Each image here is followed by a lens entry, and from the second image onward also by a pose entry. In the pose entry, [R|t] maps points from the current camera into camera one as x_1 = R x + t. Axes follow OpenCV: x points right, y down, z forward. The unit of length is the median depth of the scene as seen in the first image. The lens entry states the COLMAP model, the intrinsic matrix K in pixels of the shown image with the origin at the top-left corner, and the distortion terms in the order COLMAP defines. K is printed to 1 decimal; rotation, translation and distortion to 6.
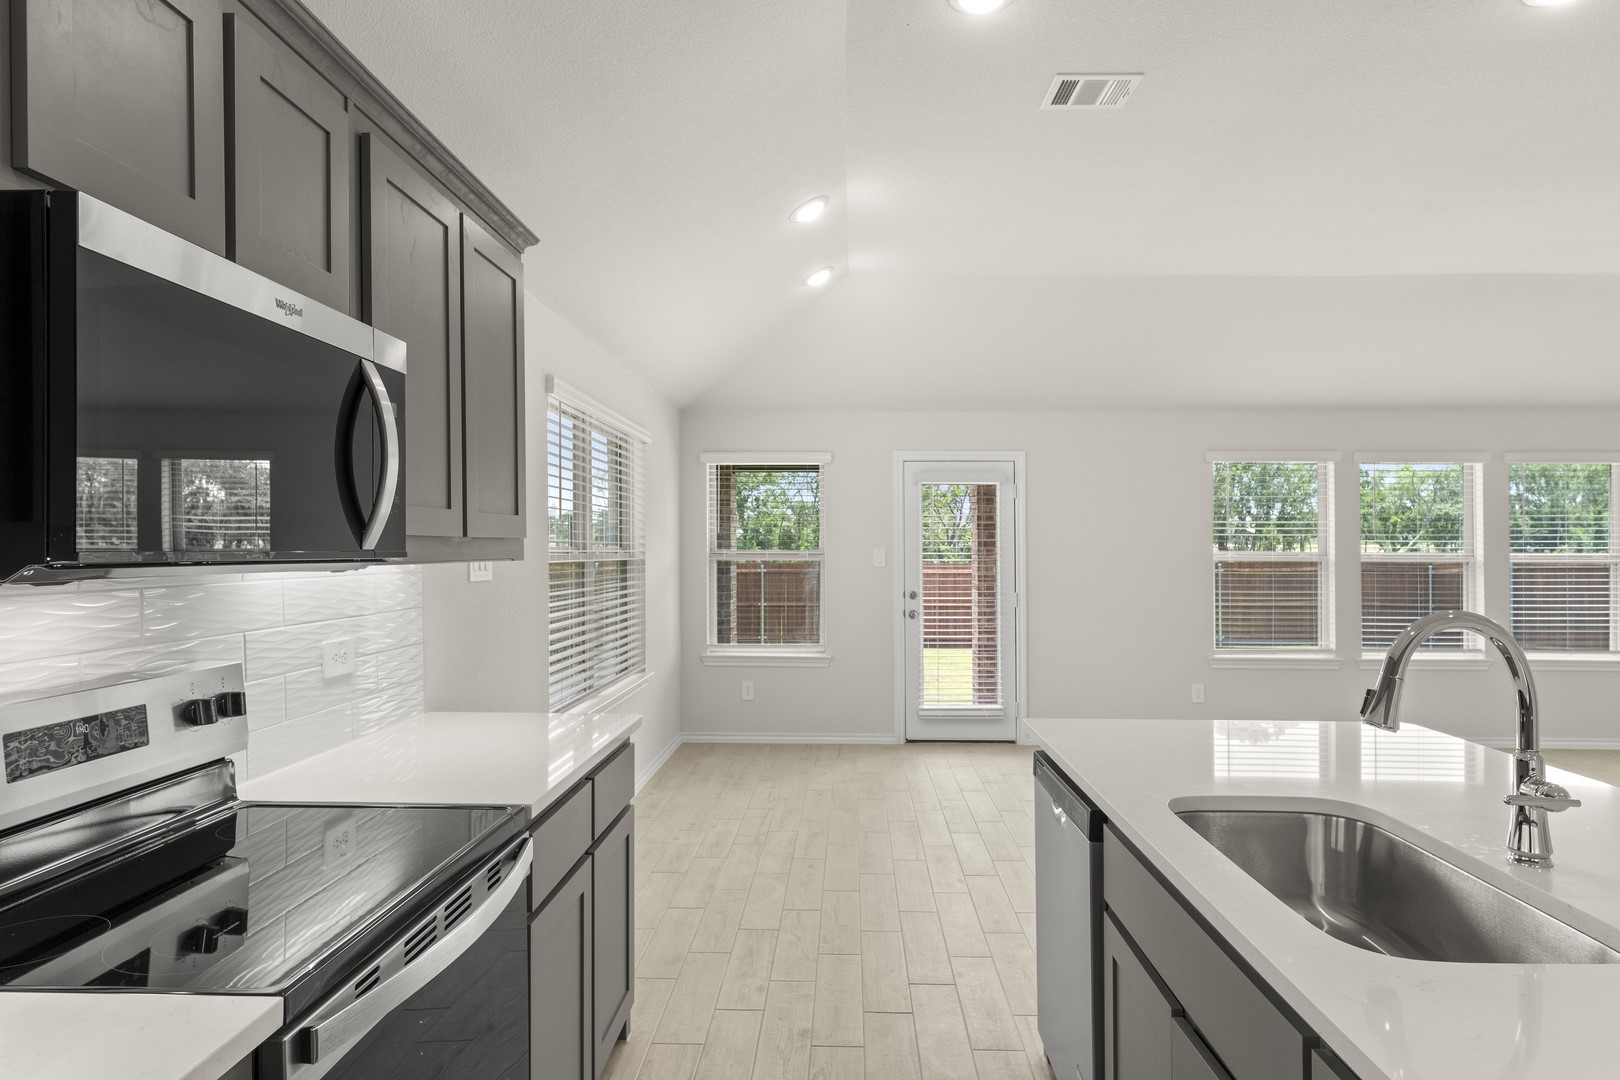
lens RADIAL K [[930.5, 0, 814.3], [0, 930.5, 546.0], [0, 0, 1]] dist [0.002725, 0.000304]
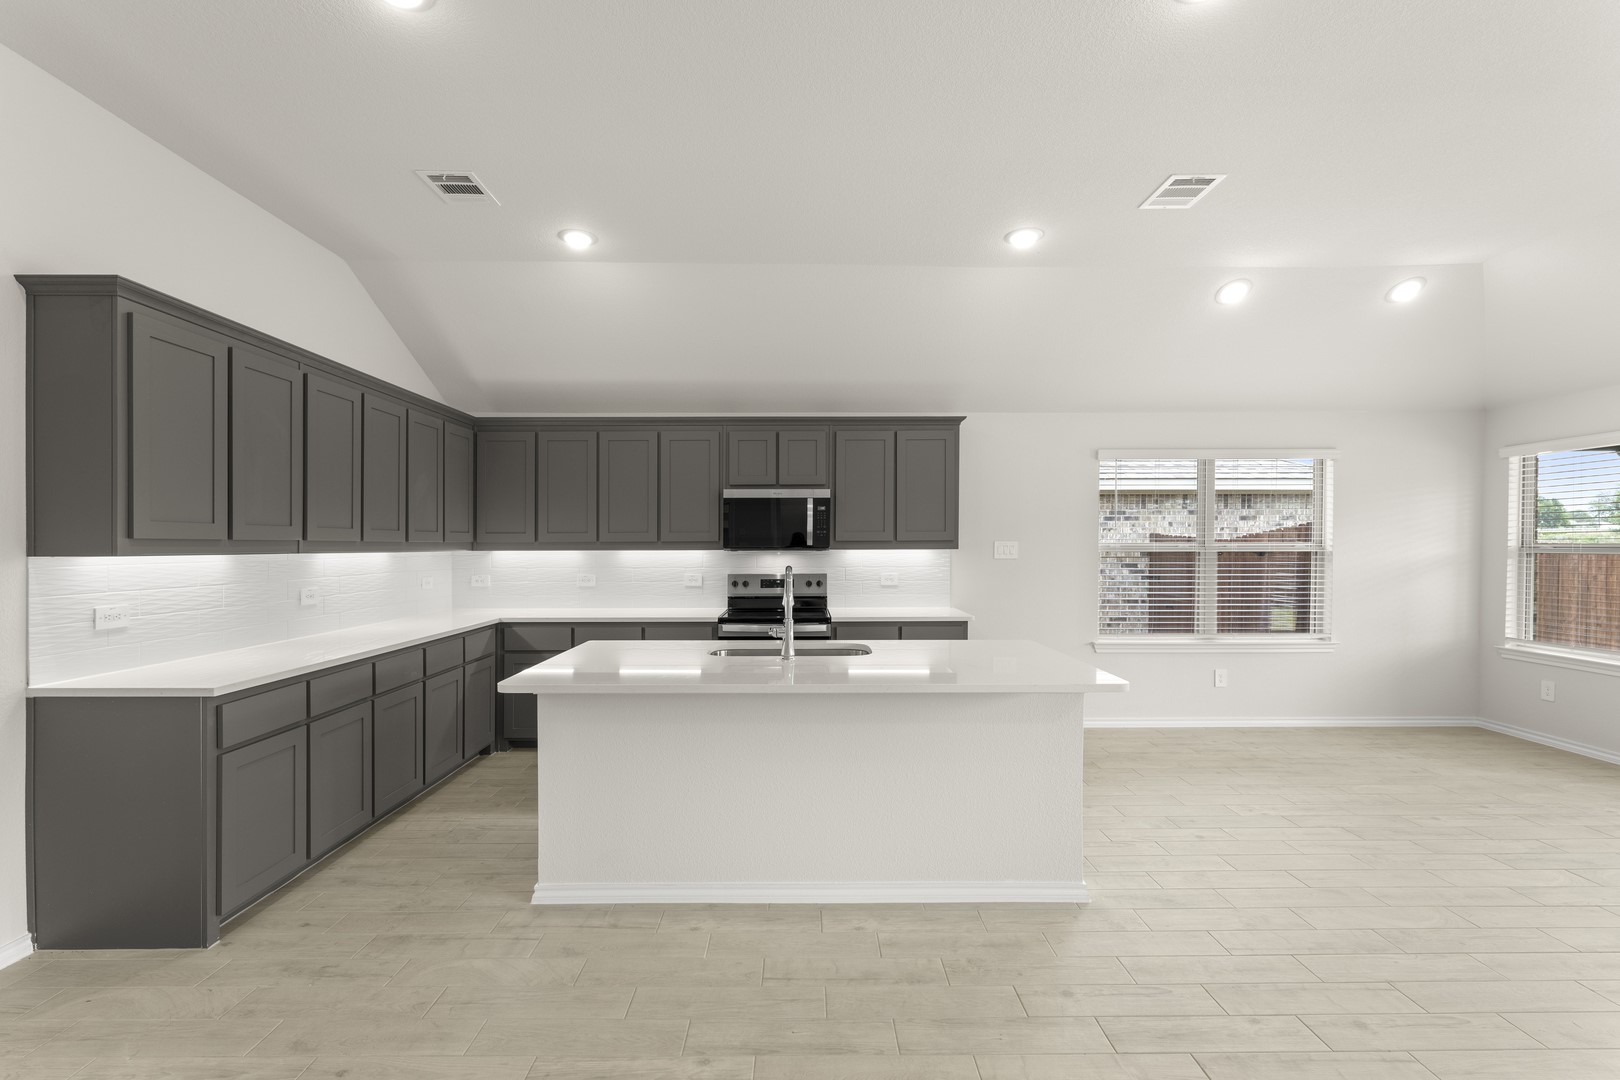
lens RADIAL K [[703.7, 0, 809.4], [0, 703.7, 554.0], [0, 0, 1]] dist [0.001693, -0.001000]
pose [[0.044721, 0.010539, -0.998944, 0.614586], [0.005756, 0.999925, 0.010807, 0.003227], [0.998983, -0.006233, 0.044657, 0.212755]]
